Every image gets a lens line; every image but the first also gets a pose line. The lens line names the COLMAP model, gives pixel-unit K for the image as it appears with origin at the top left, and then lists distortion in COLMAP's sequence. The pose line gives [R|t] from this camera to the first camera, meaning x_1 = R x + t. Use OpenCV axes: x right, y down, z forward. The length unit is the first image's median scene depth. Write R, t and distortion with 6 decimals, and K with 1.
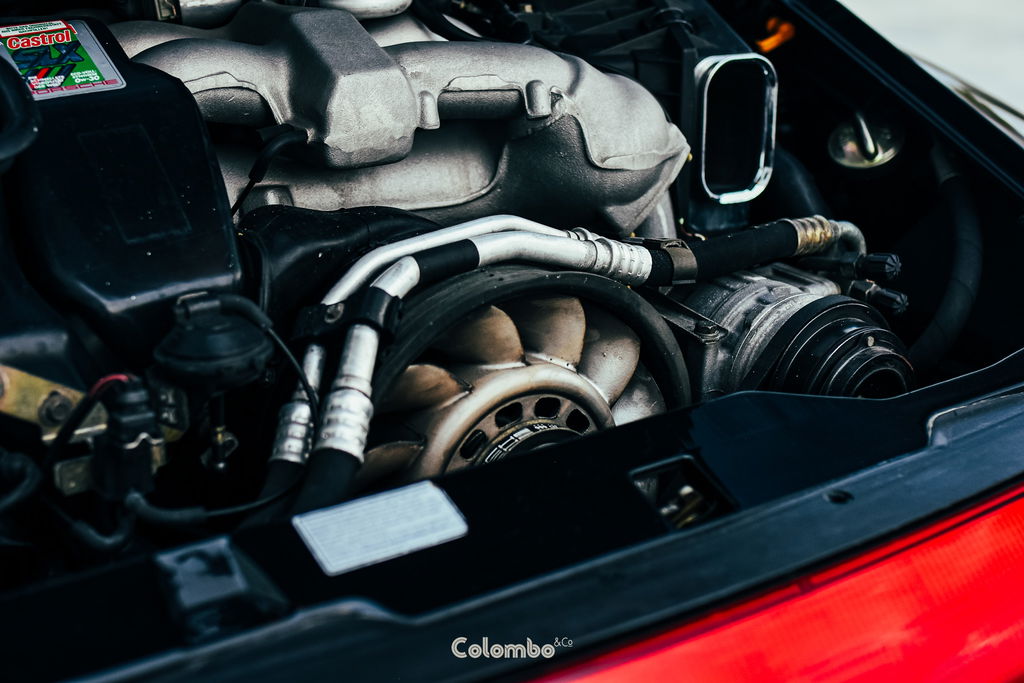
lens RADIAL K [[1522.1, 0, 492.3], [0, 1522.1, 344.4], [0, 0, 1]] dist [-0.054261, 0.020042]
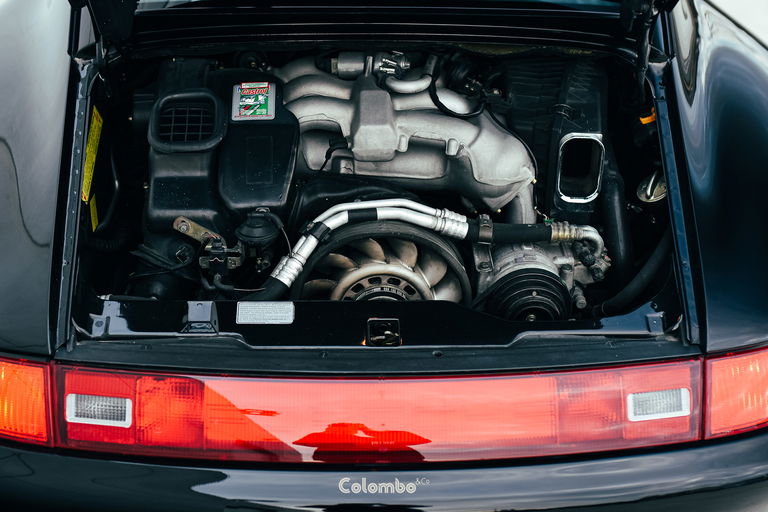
lens RADIAL K [[1141.6, 0, 369.2], [0, 1141.6, 258.2], [0, 0, 1]] dist [-0.054261, 0.020042]
pose [[0.826473, 0.277015, -0.490107, 0.889338], [-0.188299, 0.956444, 0.223064, -0.395422], [0.530552, -0.092070, 0.842638, -0.564547]]
